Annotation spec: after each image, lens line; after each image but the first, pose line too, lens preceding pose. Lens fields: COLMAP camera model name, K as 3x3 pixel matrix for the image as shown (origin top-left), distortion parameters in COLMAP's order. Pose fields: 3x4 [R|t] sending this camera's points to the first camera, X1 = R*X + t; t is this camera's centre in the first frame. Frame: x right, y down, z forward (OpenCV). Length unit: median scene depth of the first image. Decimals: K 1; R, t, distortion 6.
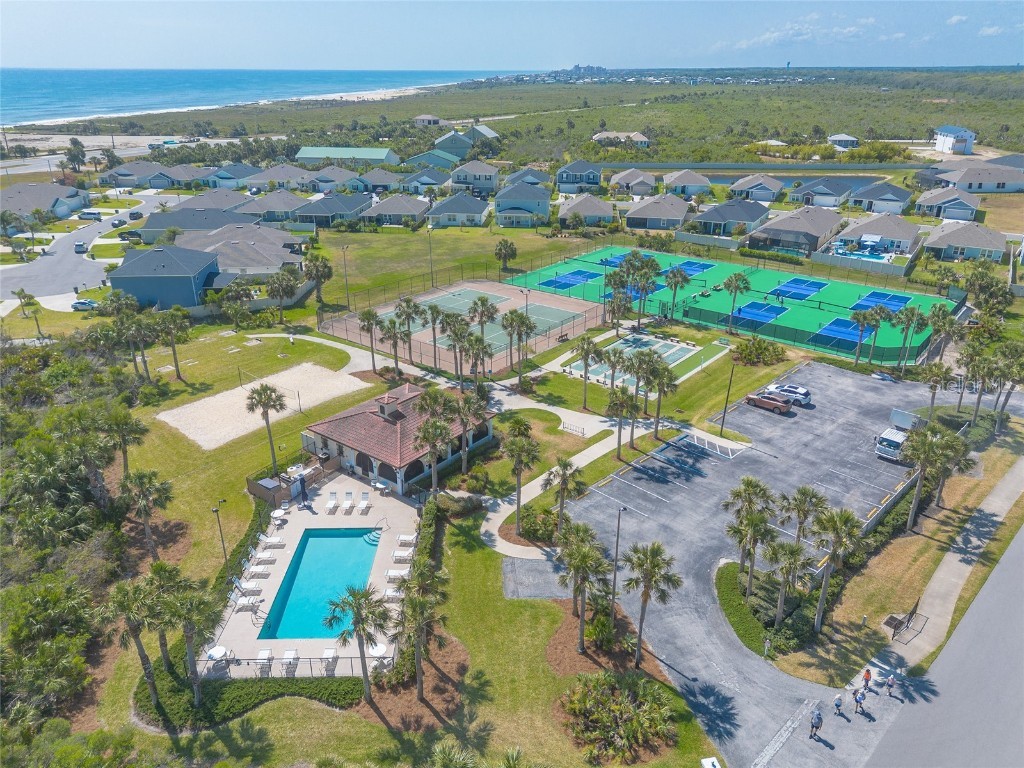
lens RADIAL K [[714.0, 0, 510.4], [0, 714.0, 400.7], [0, 0, 1]] dist [0.085486, -0.087866]
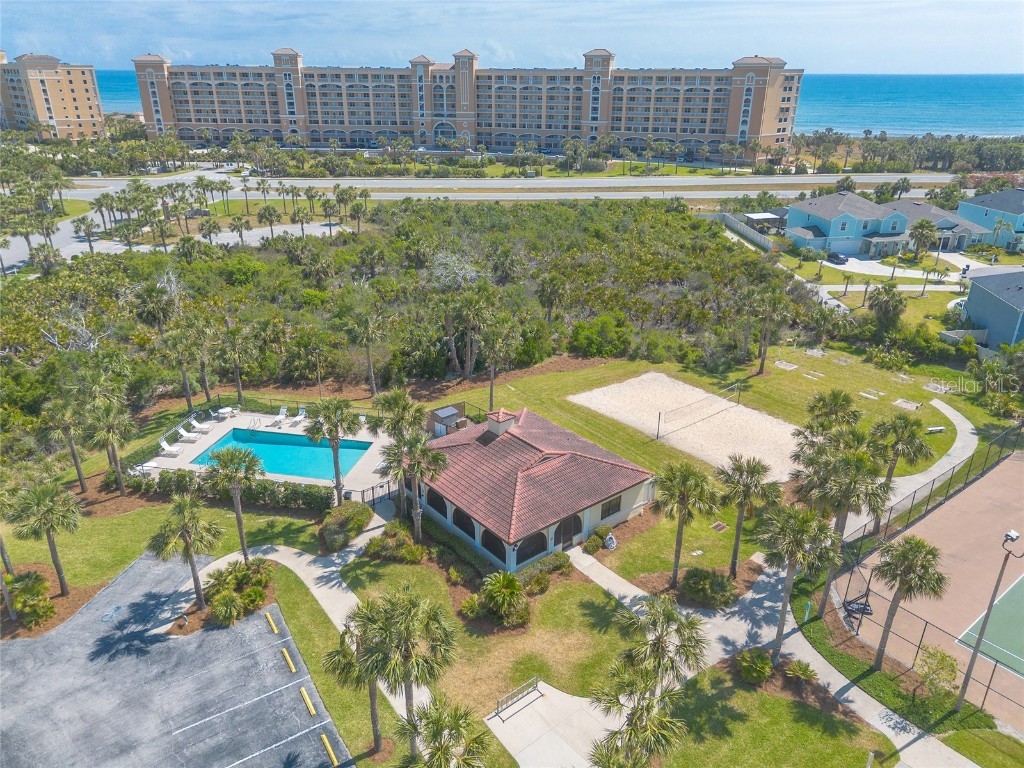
lens RADIAL K [[723.7, 0, 512.0], [0, 723.7, 384.0], [0, 0, 1]] dist [0.069701, -0.072272]
pose [[-0.215765, 0.381045, -0.899028, 0.380680], [-0.410348, 0.800081, 0.437590, -0.284133], [0.886036, 0.463330, -0.016269, 0.789969]]
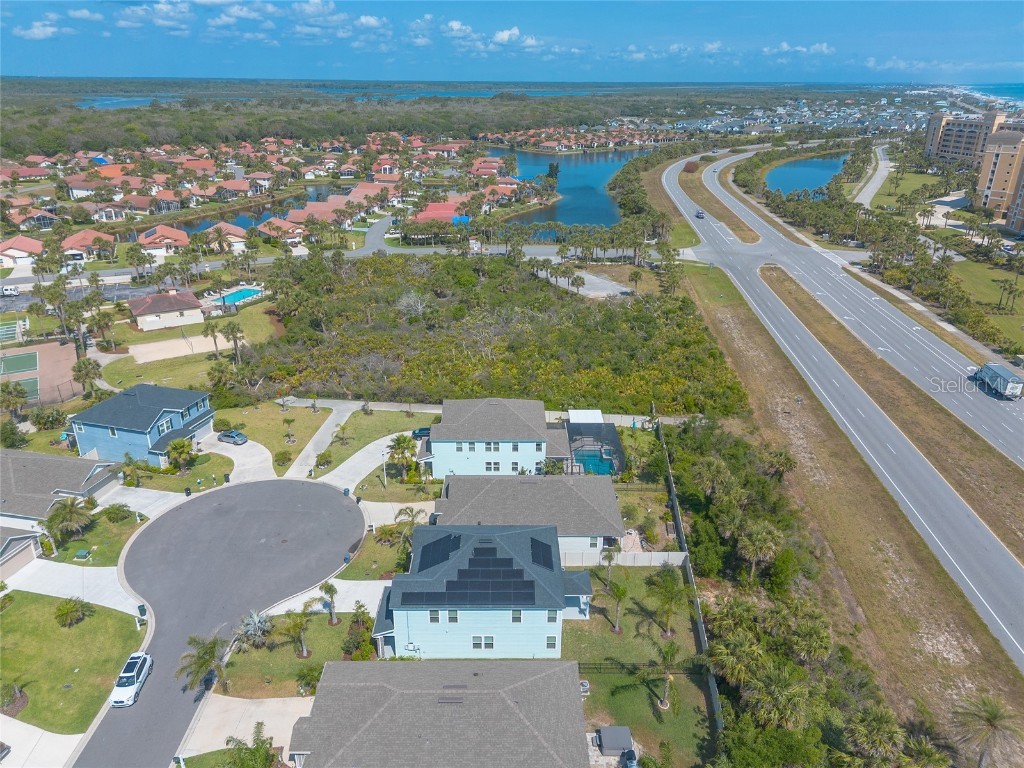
lens RADIAL K [[722.6, 0, 513.3], [0, 722.6, 380.2], [0, 0, 1]] dist [0.078048, -0.086575]
pose [[-0.942447, -0.133742, 0.306443, -1.608039], [0.131982, 0.693285, 0.708475, -1.070899], [-0.307205, 0.708144, -0.635733, 1.893567]]
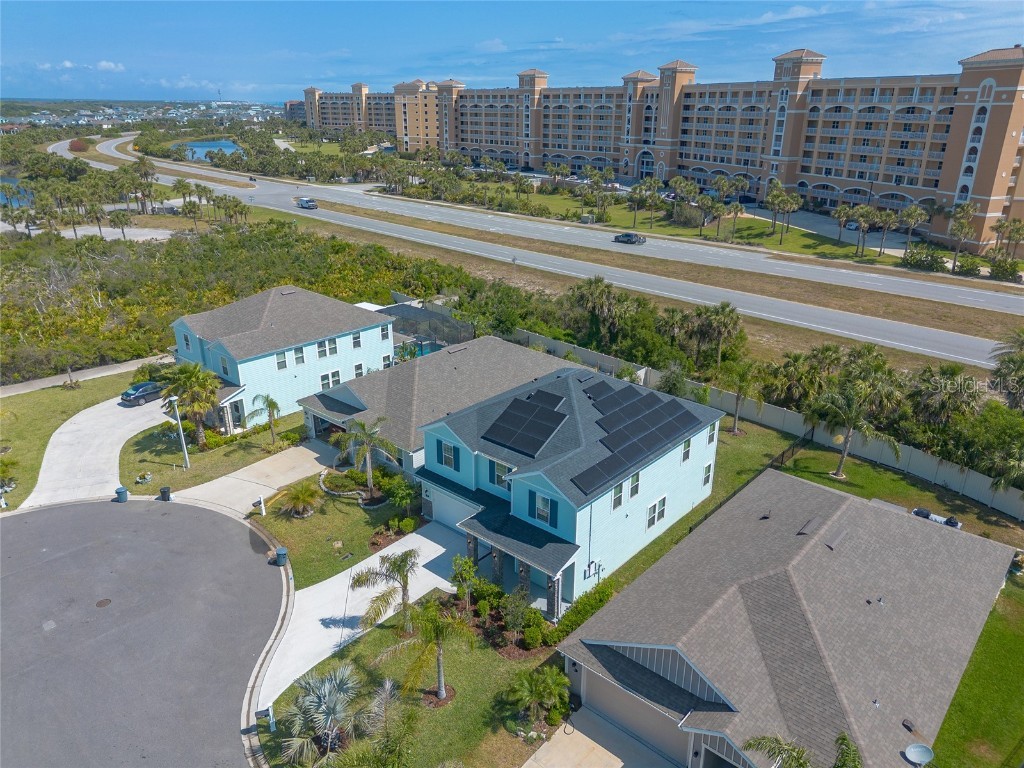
lens RADIAL K [[721.3, 0, 512.0], [0, 721.3, 384.0], [0, 0, 1]] dist [0.069538, -0.066916]
pose [[-0.877418, 0.171136, -0.448163, -1.078779], [-0.201813, 0.715842, 0.668463, -0.705962], [0.435212, 0.676966, -0.593555, 1.799656]]
